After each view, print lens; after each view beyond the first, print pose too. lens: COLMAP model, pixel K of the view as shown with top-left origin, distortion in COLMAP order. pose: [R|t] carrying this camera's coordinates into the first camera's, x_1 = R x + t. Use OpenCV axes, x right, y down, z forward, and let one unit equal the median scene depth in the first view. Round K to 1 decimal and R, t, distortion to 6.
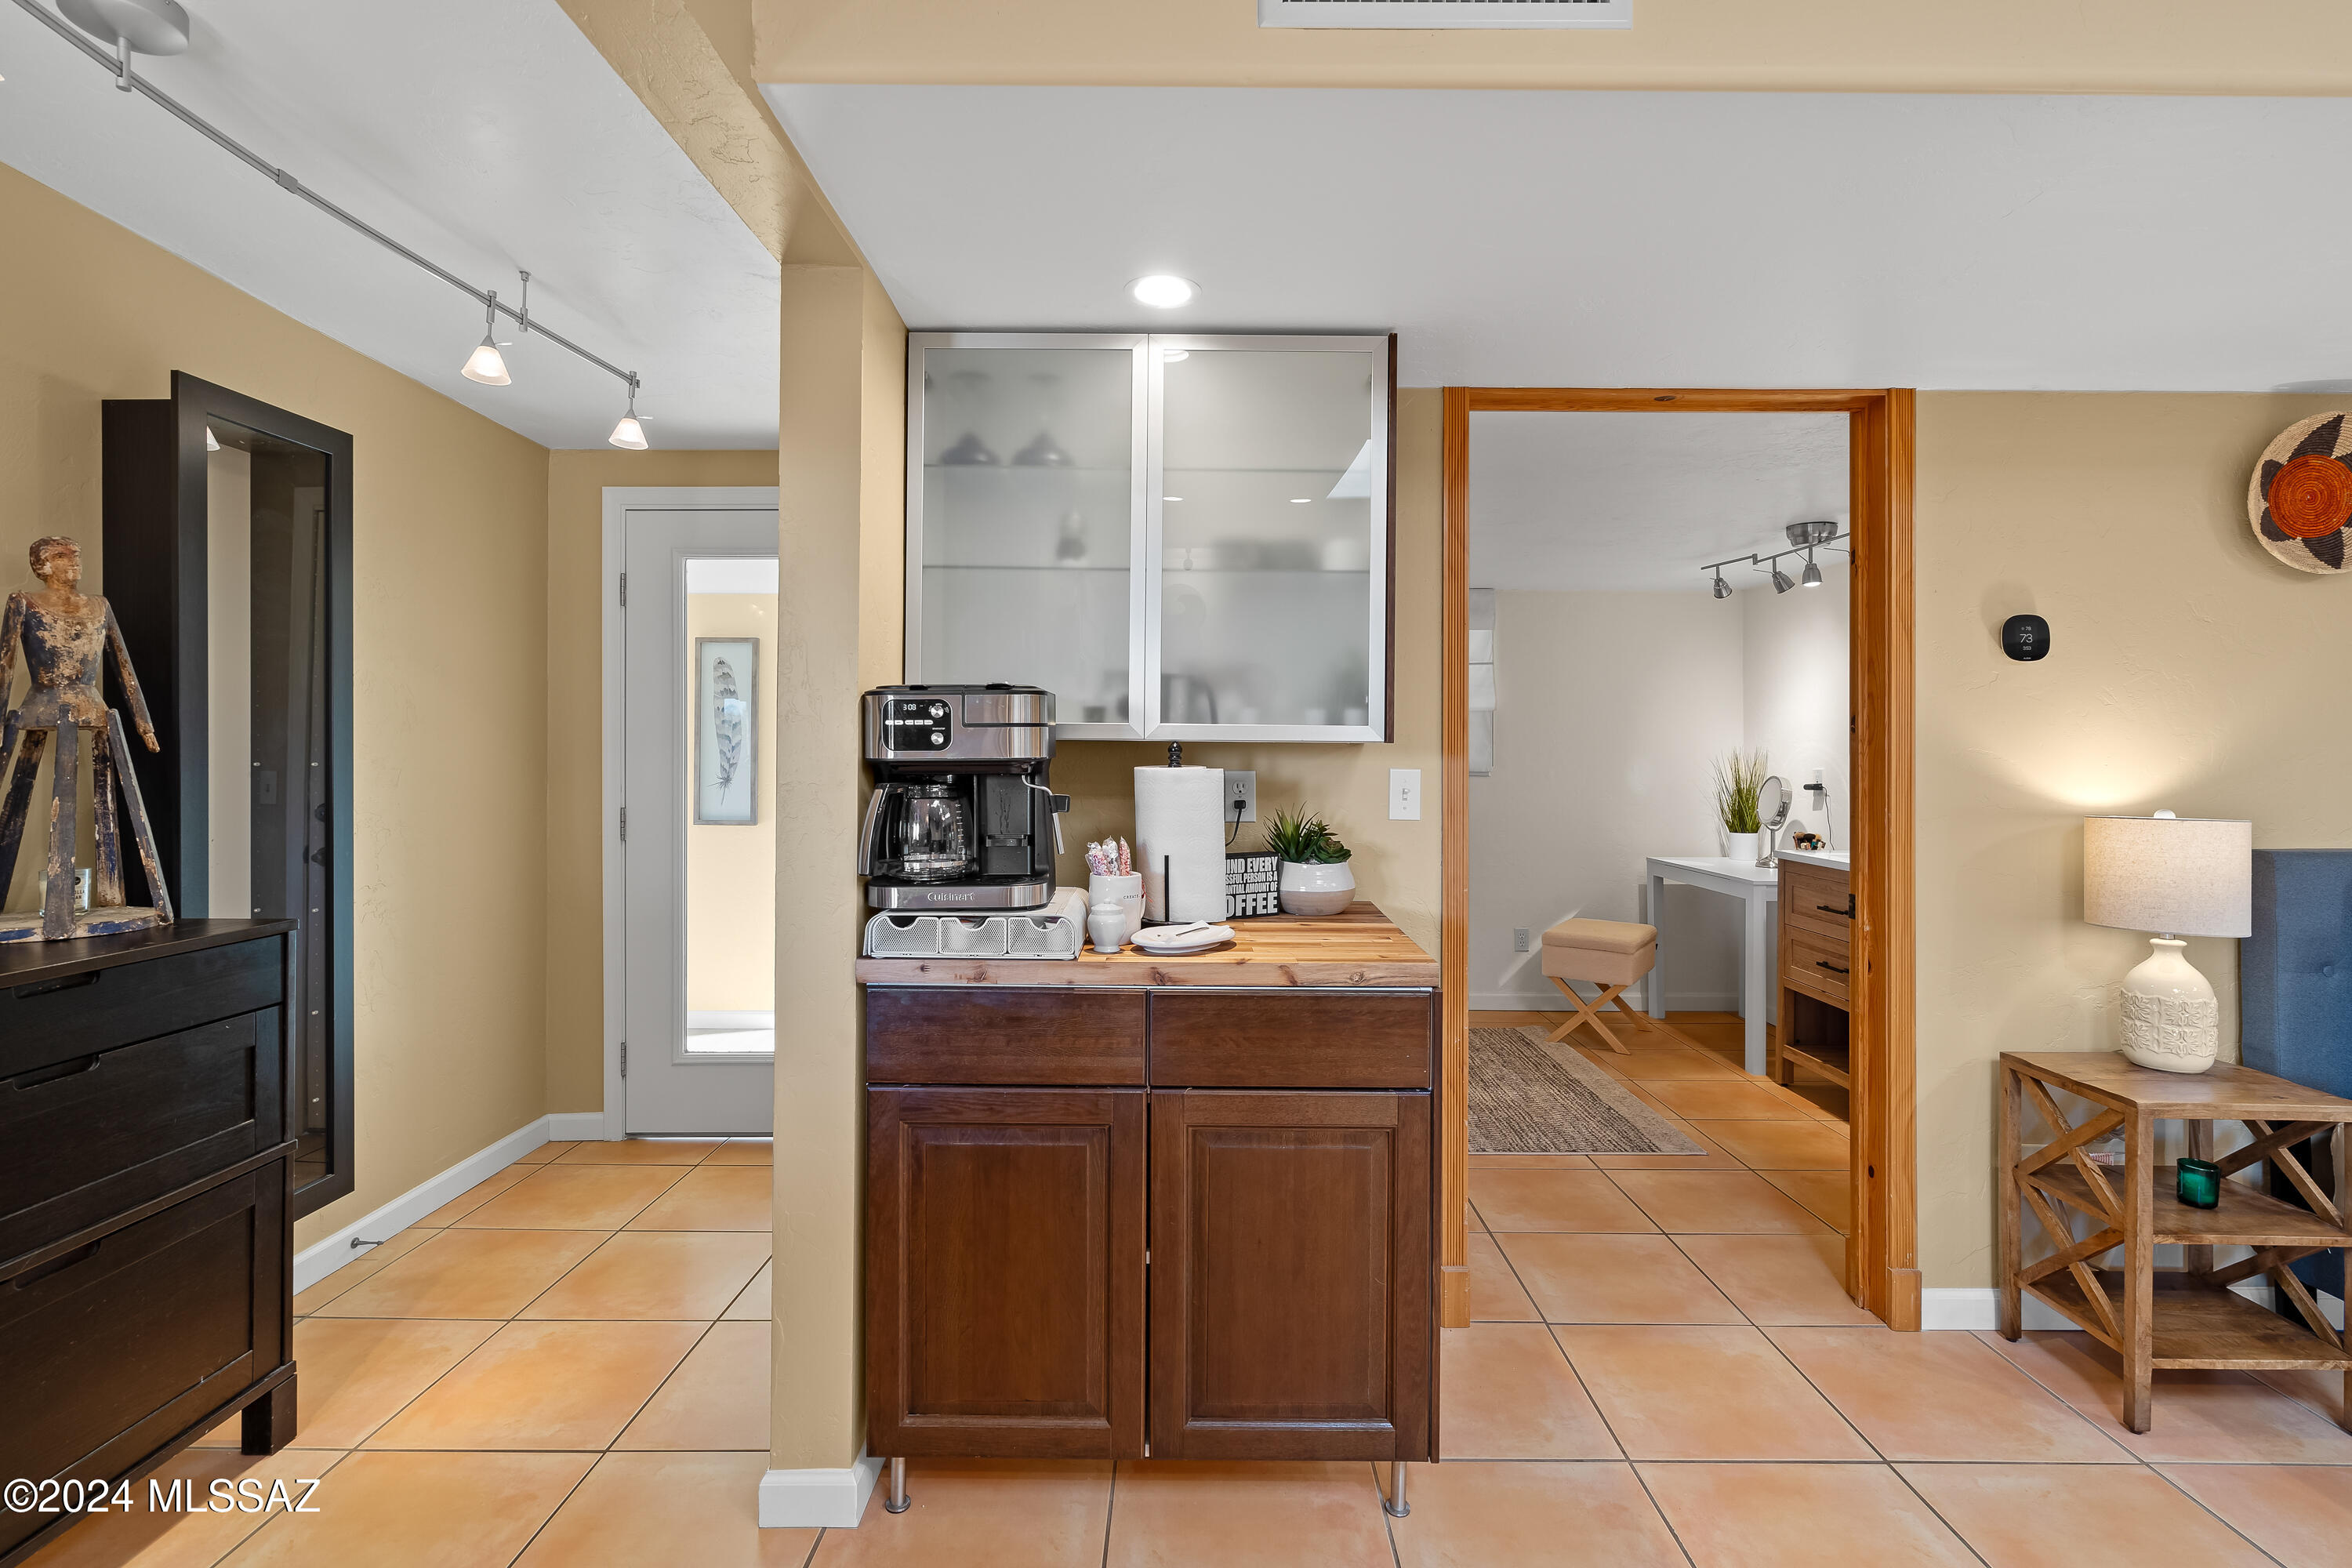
lens RADIAL K [[1098.9, 0, 1173.7], [0, 1098.9, 762.2], [0, 0, 1]] dist [-0.001718, 0.000619]
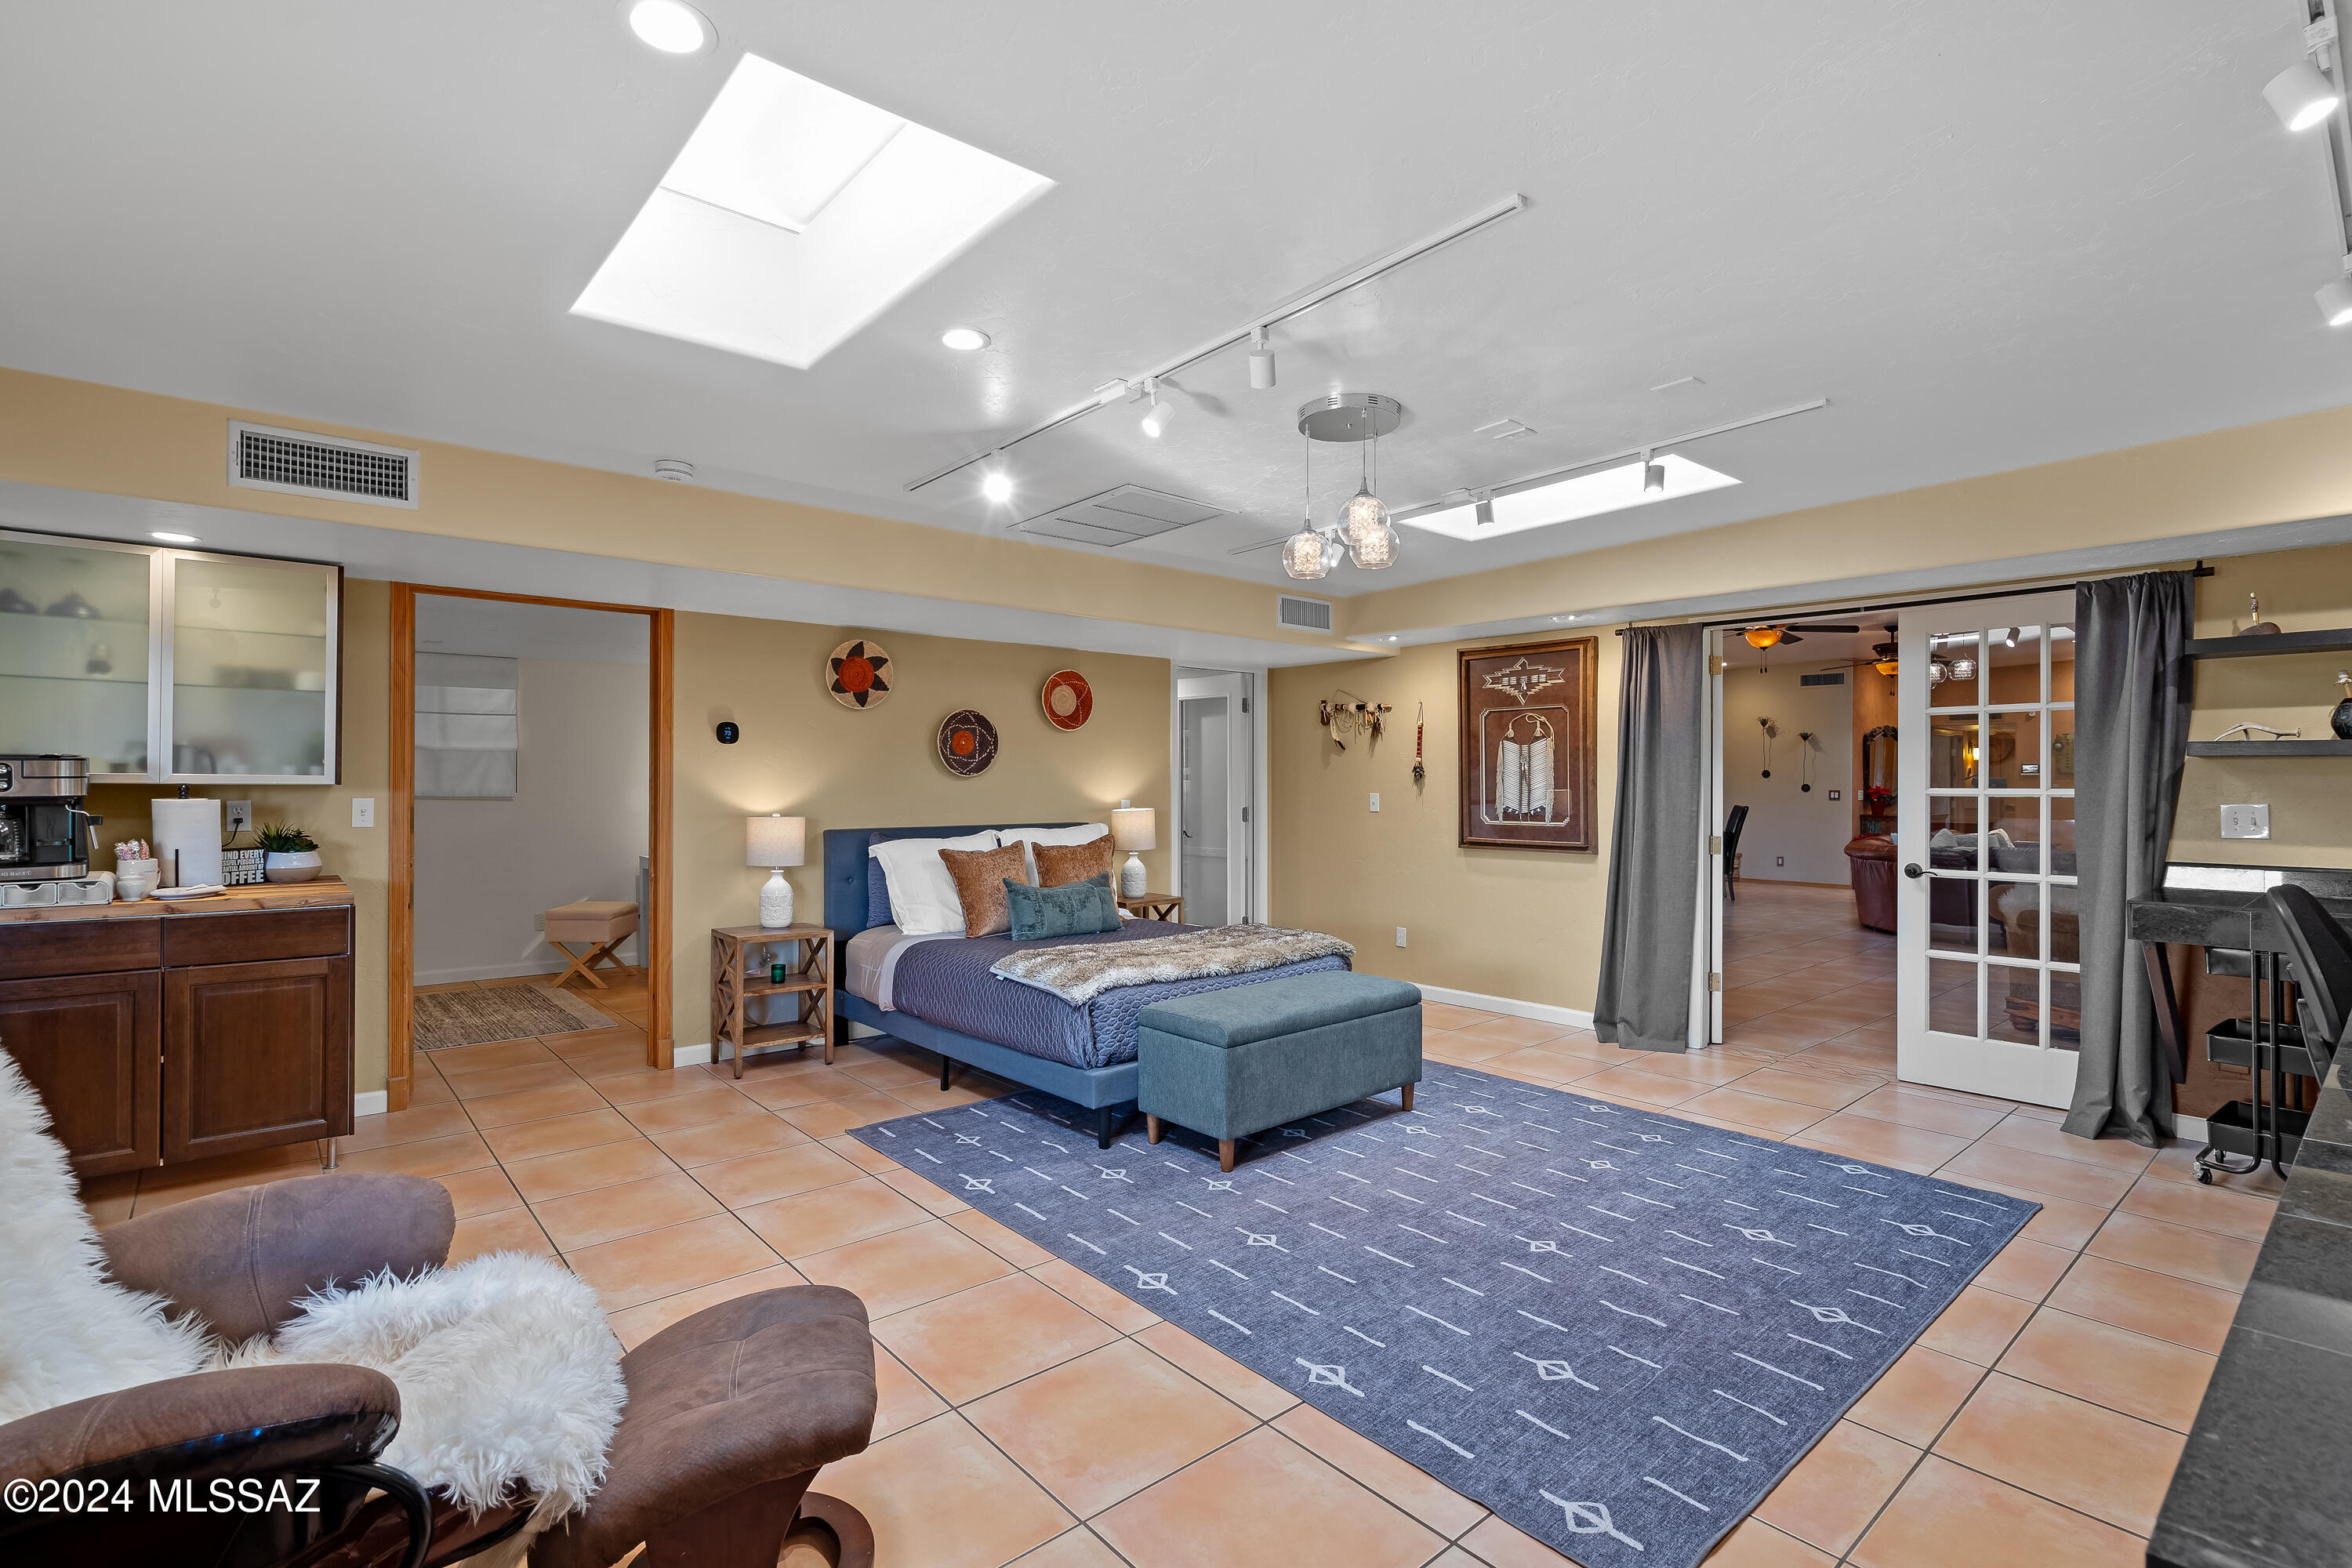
lens RADIAL K [[1096.7, 0, 1172.7], [0, 1096.7, 781.5], [0, 0, 1]] dist [0.000517, 0.001833]
pose [[0.750498, -0.000475, 0.660872, 0.014423], [0.000732, 1.000000, -0.000114, -0.011586], [-0.660872, 0.000569, 0.750498, -0.713001]]
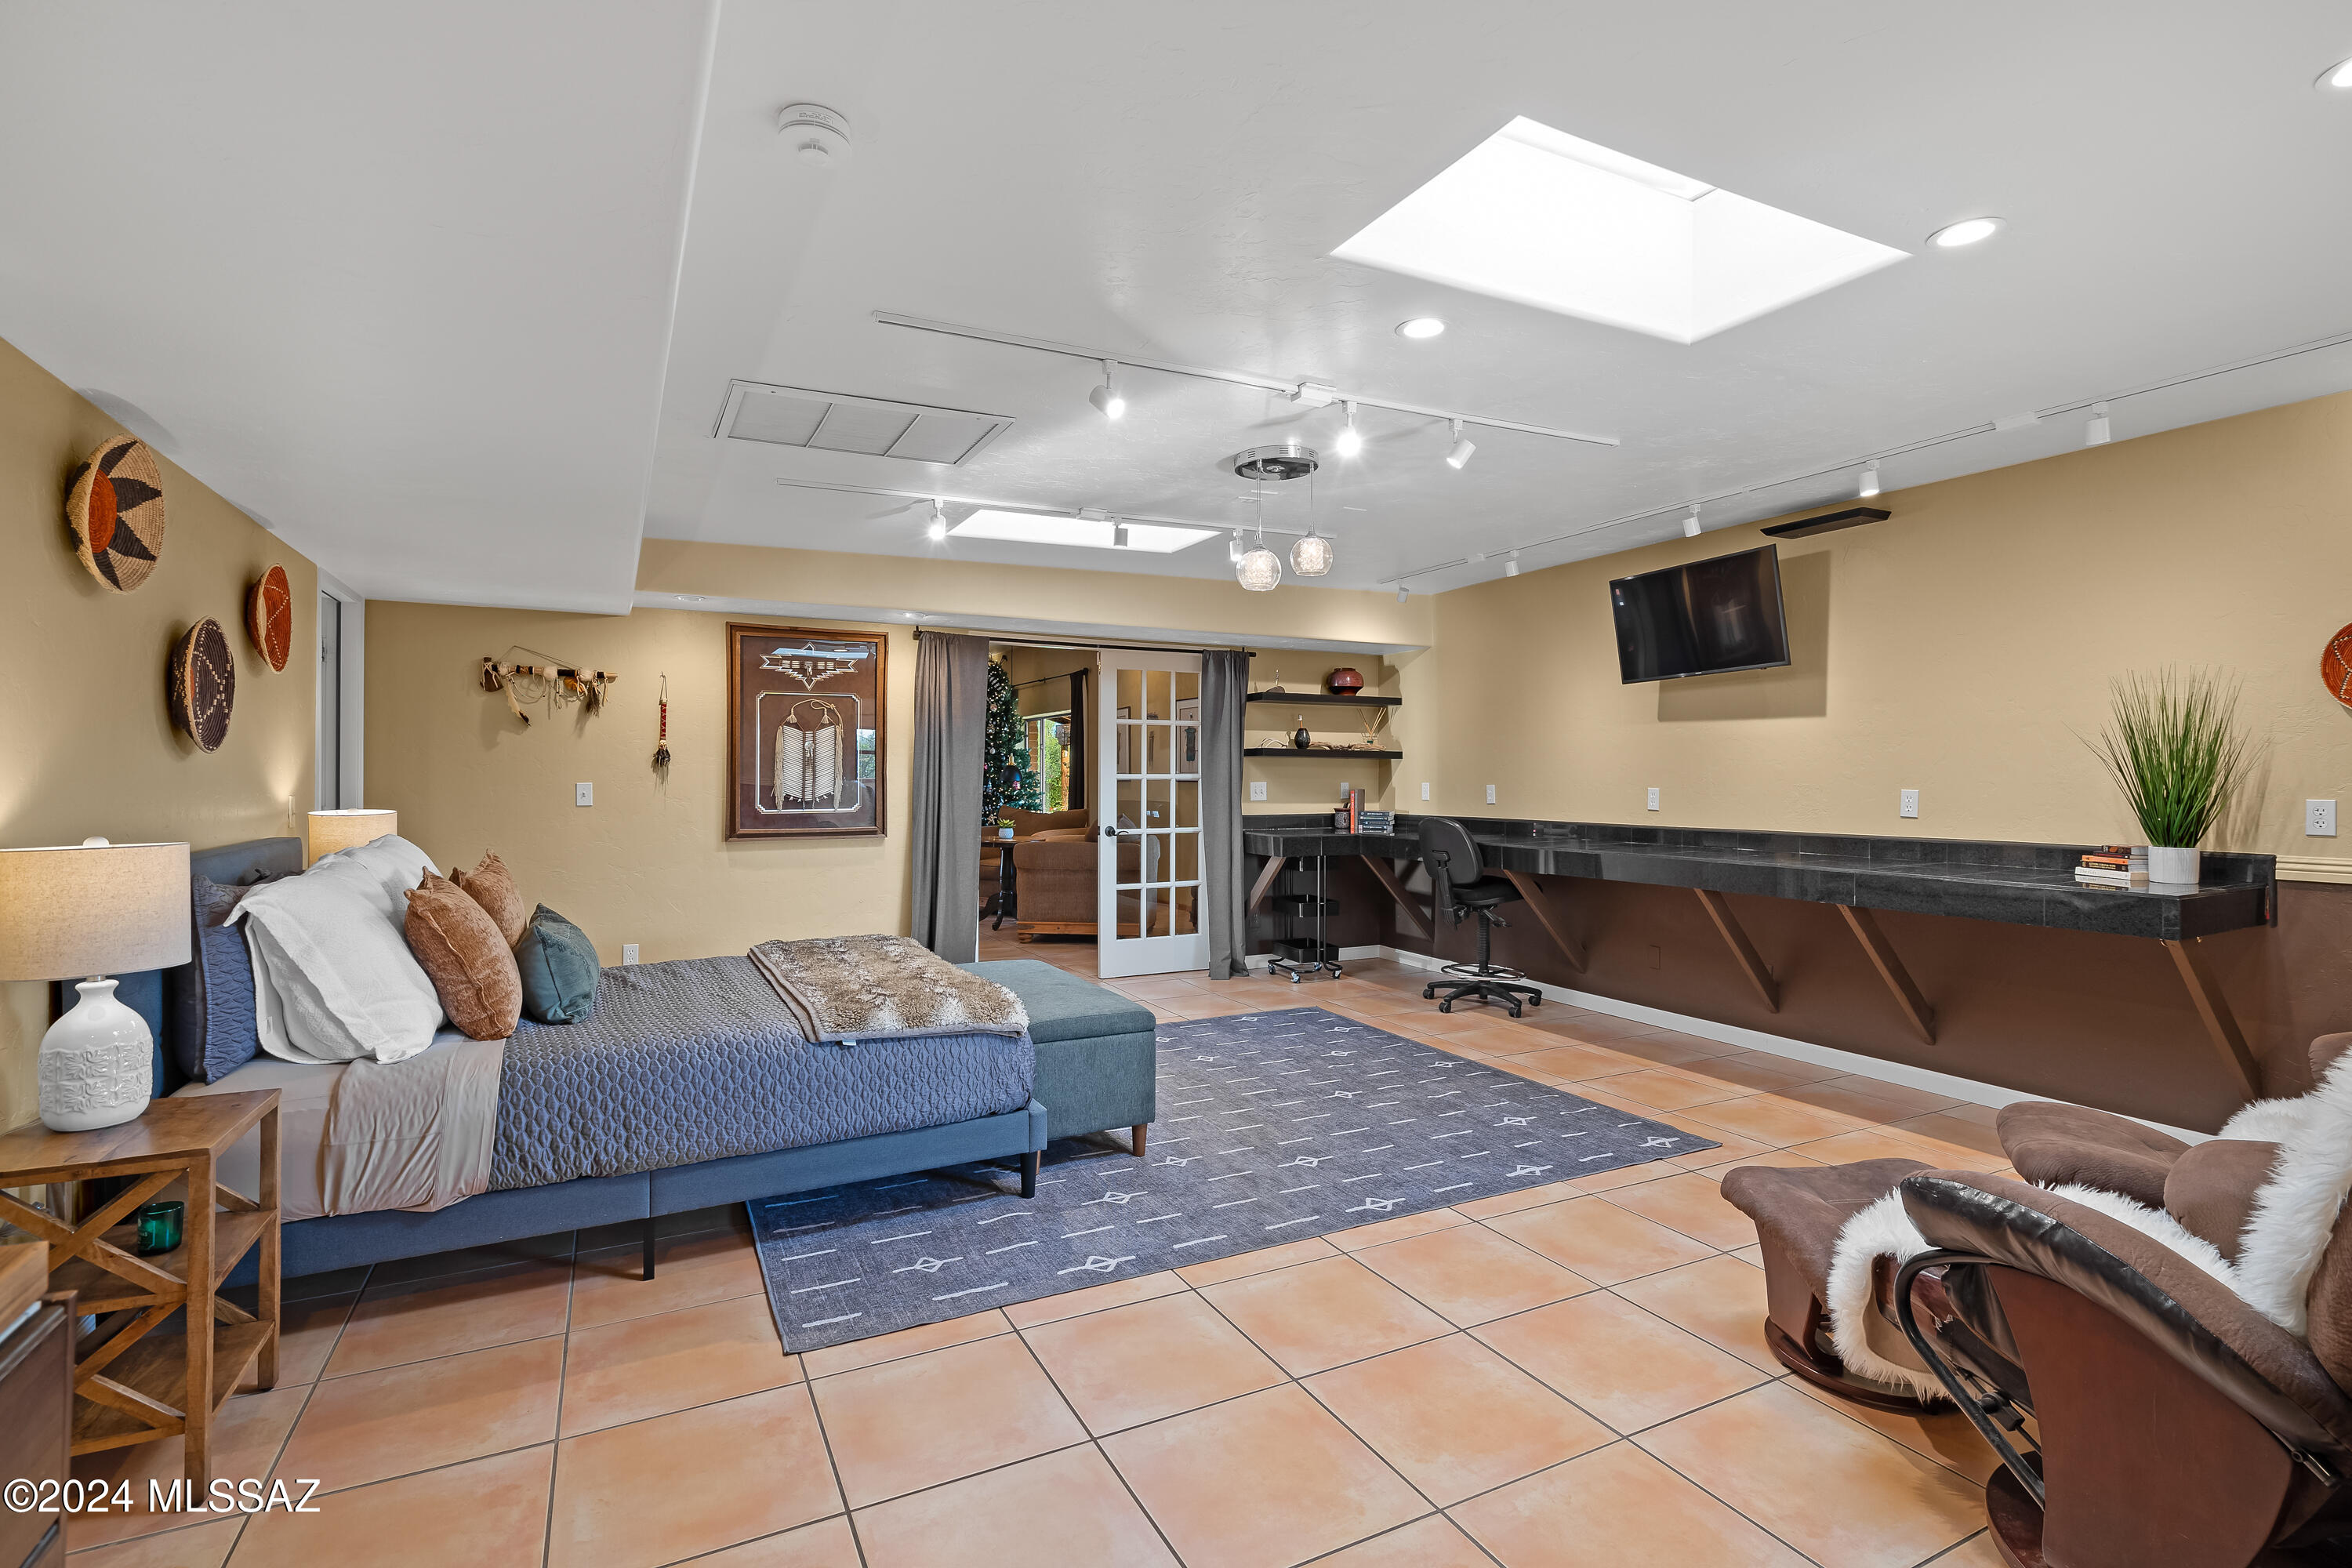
lens RADIAL K [[1098.7, 0, 1185.5], [0, 1098.7, 777.6], [0, 0, 1]] dist [-0.000961, 0.000200]
pose [[-0.471181, -0.004199, 0.882026, -0.178848], [-0.000471, 0.999990, 0.004509, -0.005937], [-0.882036, 0.001709, -0.471178, 0.377441]]
